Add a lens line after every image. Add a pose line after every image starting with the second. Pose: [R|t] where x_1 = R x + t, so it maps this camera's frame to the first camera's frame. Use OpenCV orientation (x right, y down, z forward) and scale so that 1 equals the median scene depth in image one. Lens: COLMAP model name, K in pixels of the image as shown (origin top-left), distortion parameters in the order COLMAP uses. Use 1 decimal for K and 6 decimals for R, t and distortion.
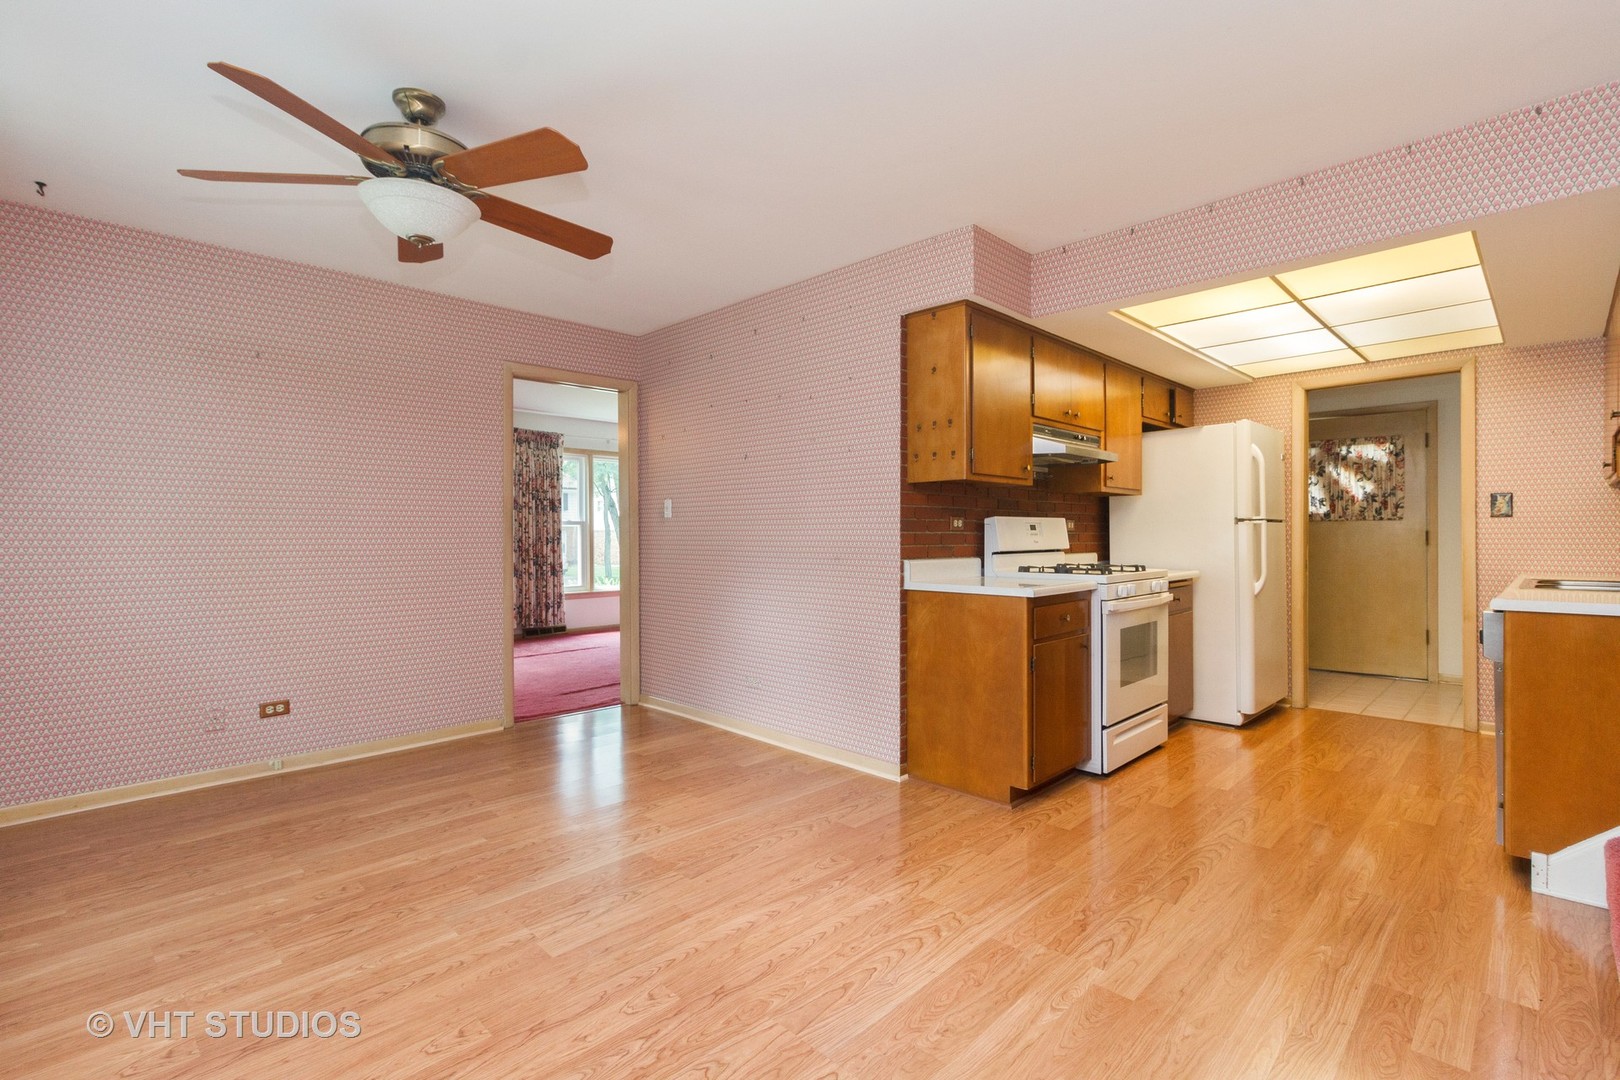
lens RADIAL K [[749.0, 0, 819.6], [0, 749.0, 539.4], [0, 0, 1]] dist [-0.015458, 0.000677]
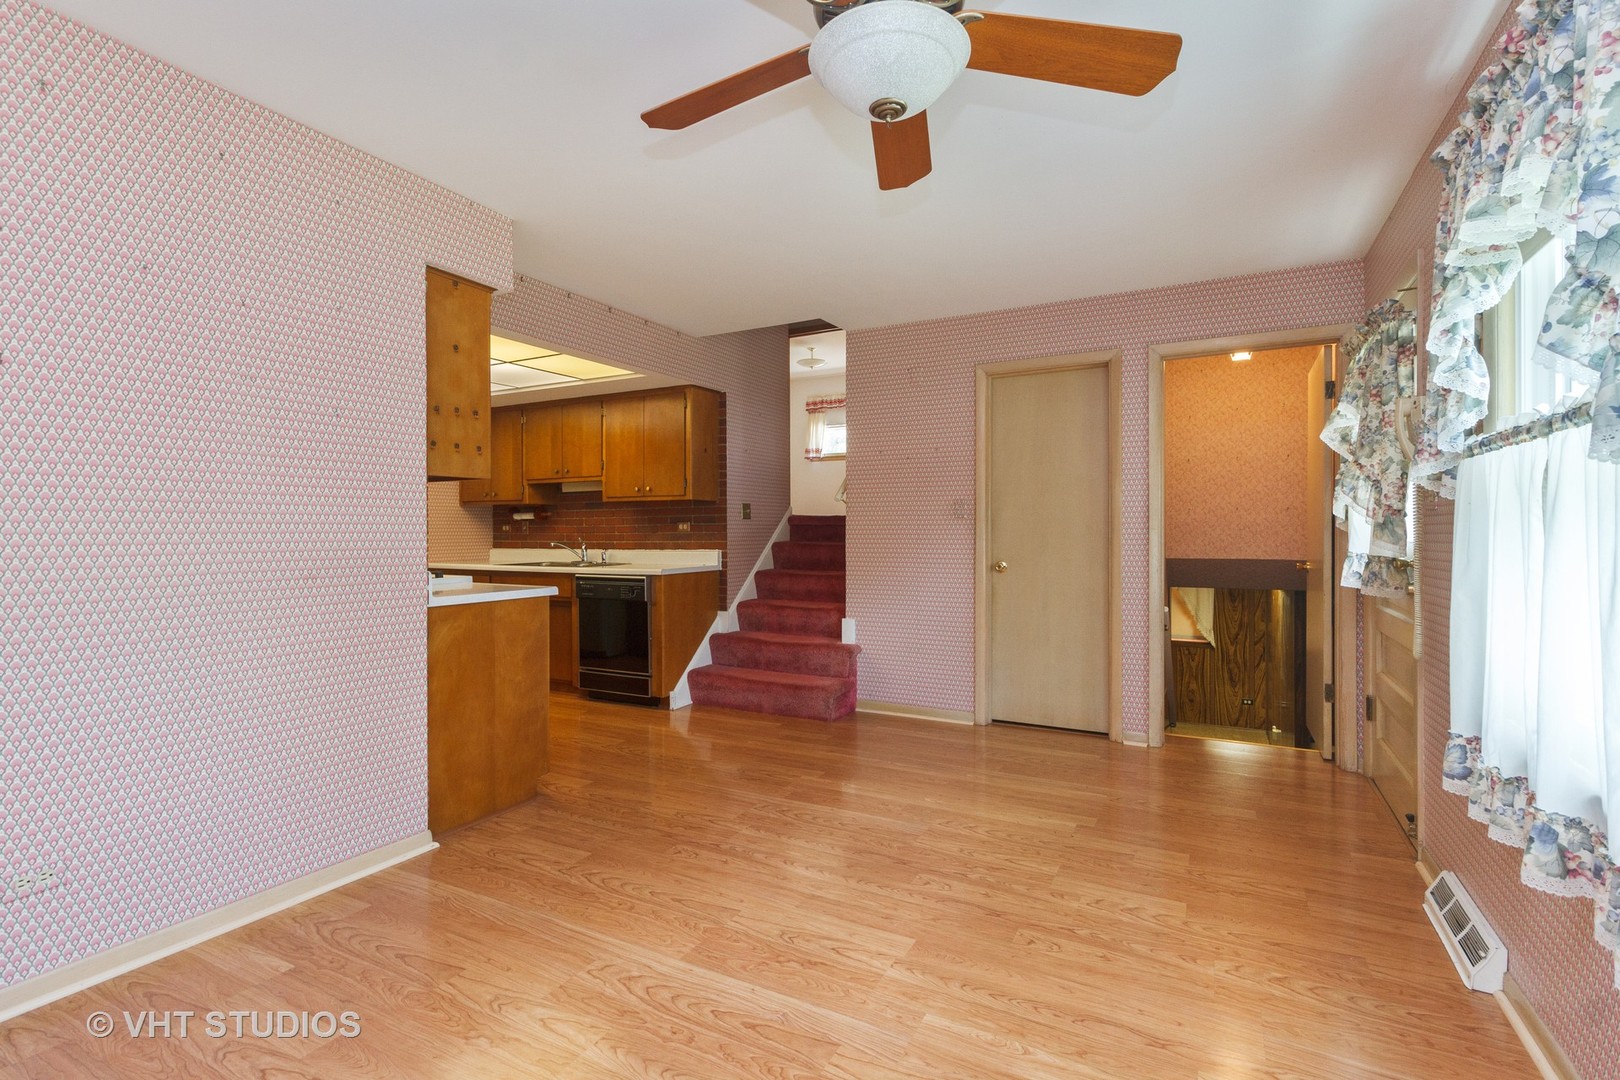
lens RADIAL K [[749.0, 0, 818.2], [0, 749.0, 533.1], [0, 0, 1]] dist [-0.015458, 0.000677]
pose [[-0.275035, -0.005962, 0.961416, -0.875443], [0.014879, 0.999835, 0.010457, -0.017276], [-0.961319, 0.017181, -0.274900, 0.929846]]
